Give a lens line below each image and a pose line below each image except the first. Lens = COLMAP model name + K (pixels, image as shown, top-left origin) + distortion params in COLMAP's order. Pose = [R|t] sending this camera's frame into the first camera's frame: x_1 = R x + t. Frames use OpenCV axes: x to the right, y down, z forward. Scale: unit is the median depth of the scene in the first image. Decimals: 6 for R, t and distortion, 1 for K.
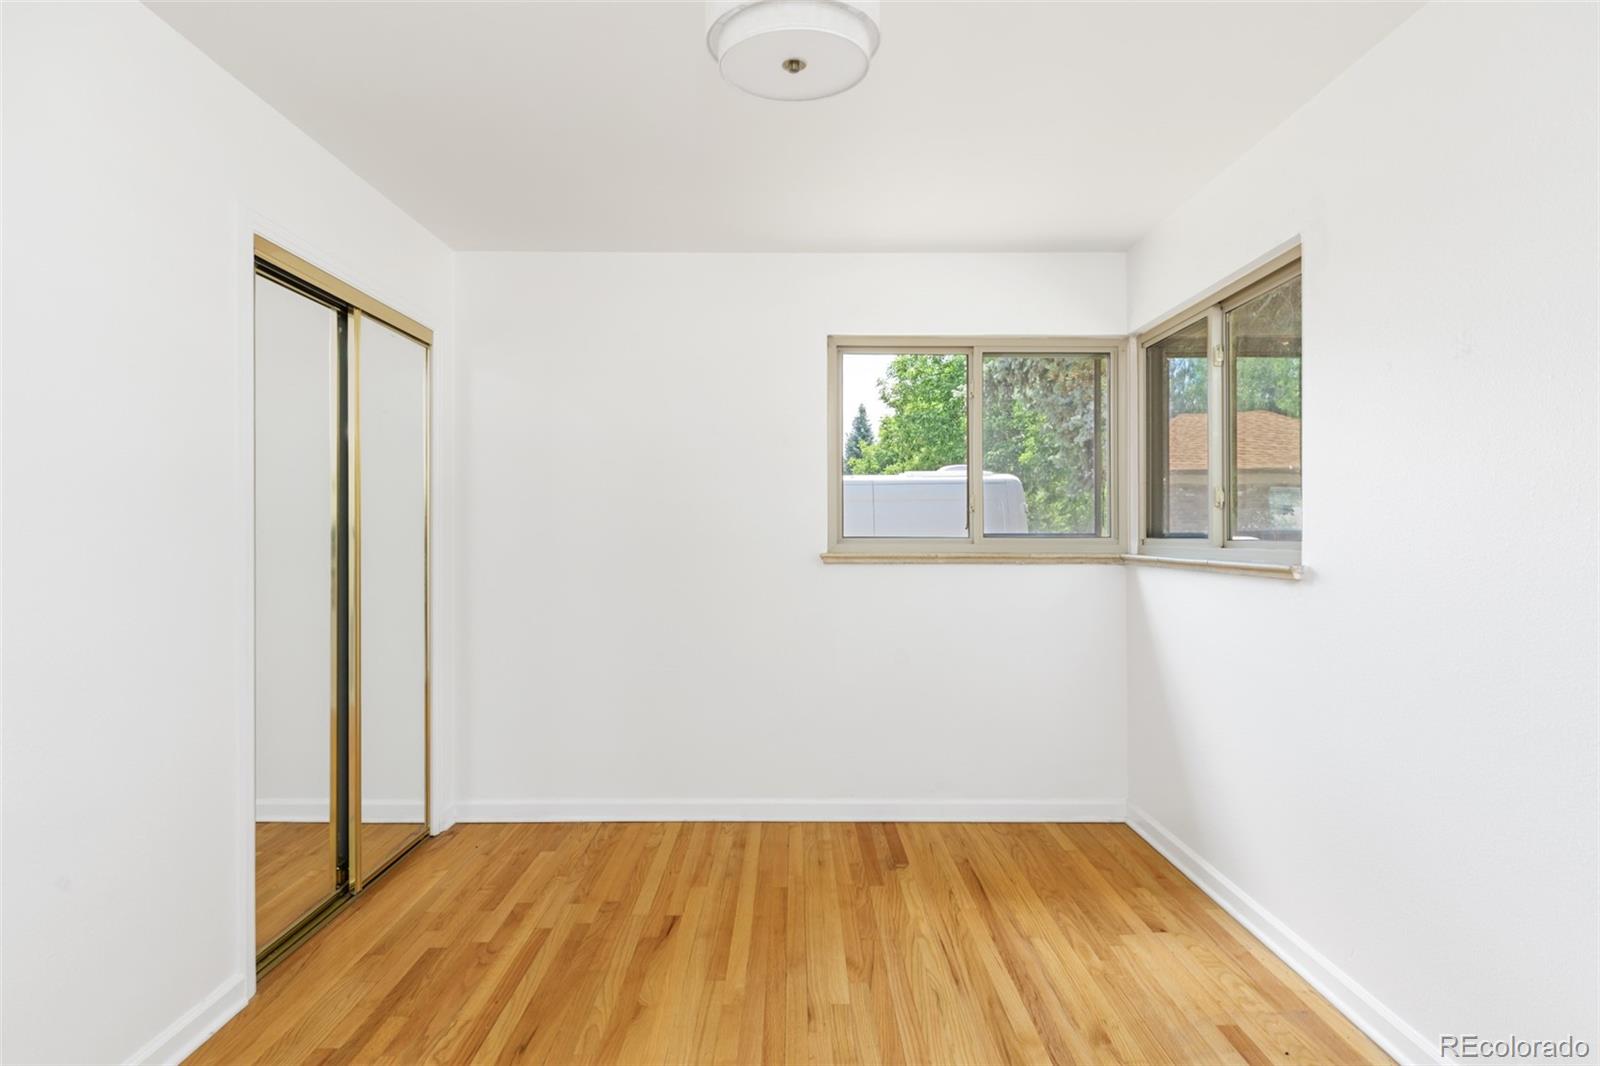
lens RADIAL K [[892.1, 0, 800.4], [0, 892.1, 543.1], [0, 0, 1]] dist [0.001785, 0.000162]
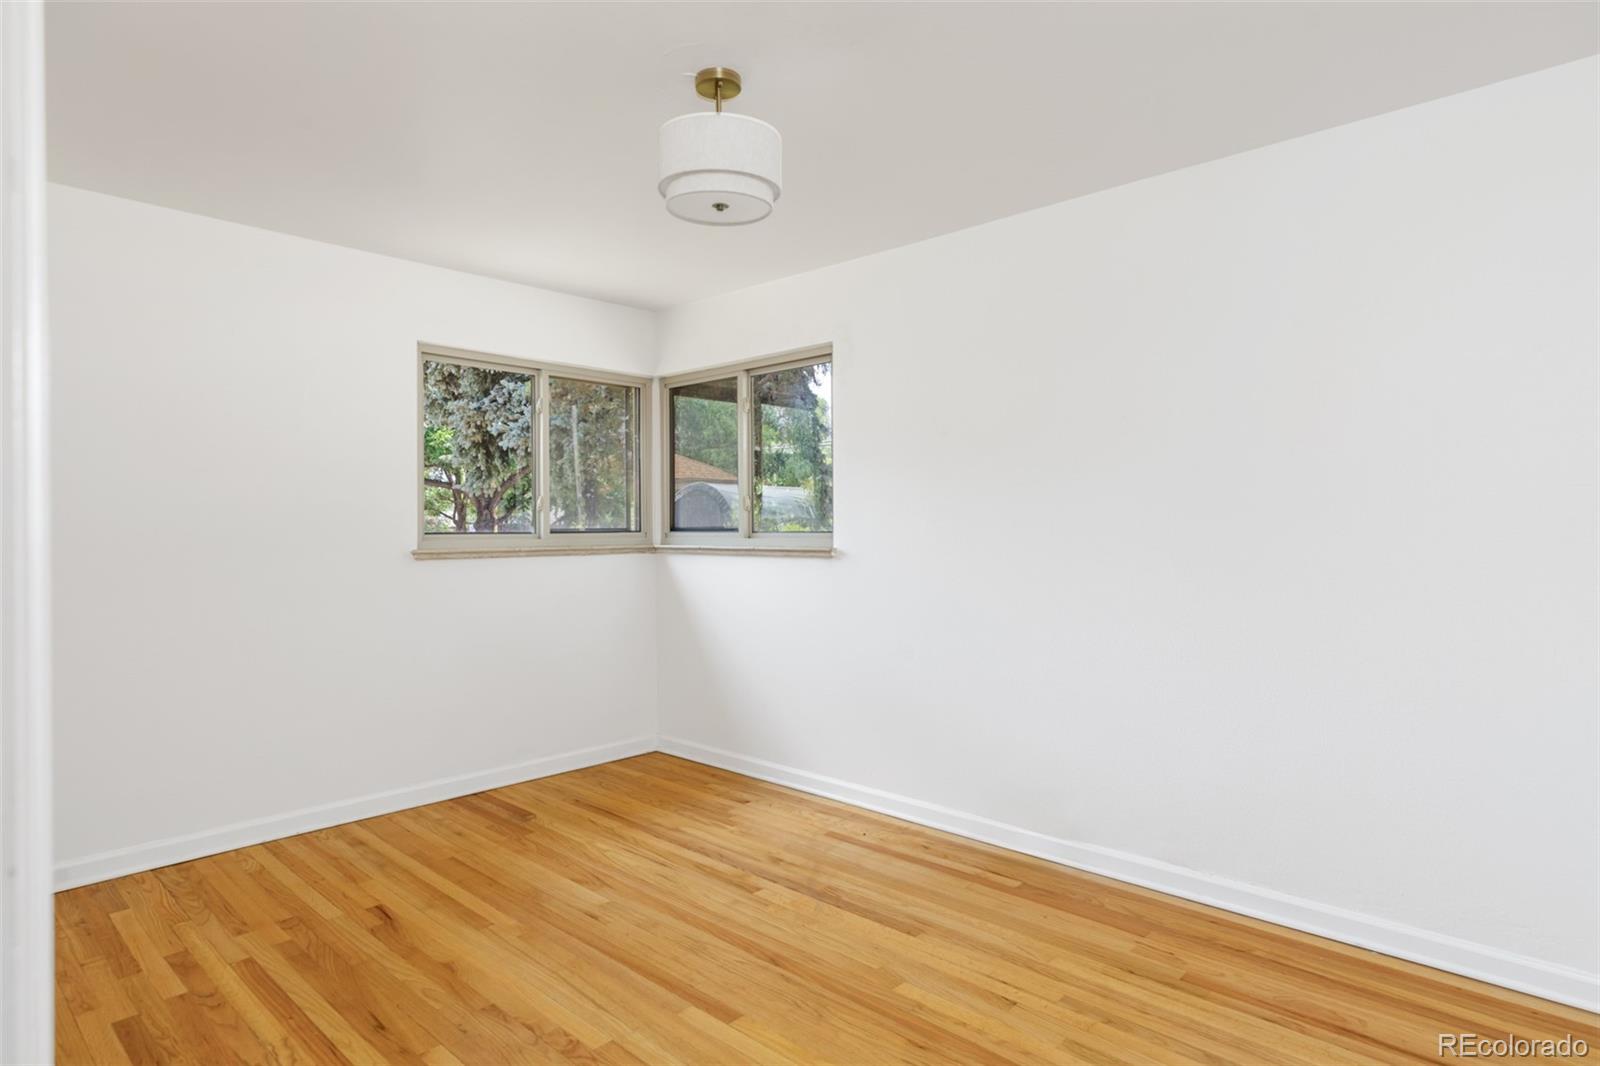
lens RADIAL K [[892.1, 0, 791.1], [0, 892.1, 523.0], [0, 0, 1]] dist [0.001785, 0.000162]
pose [[0.696071, -0.005701, 0.717950, -0.496631], [0.016118, 0.999841, -0.007688, -0.006481], [-0.717792, 0.016923, 0.696052, -0.059021]]
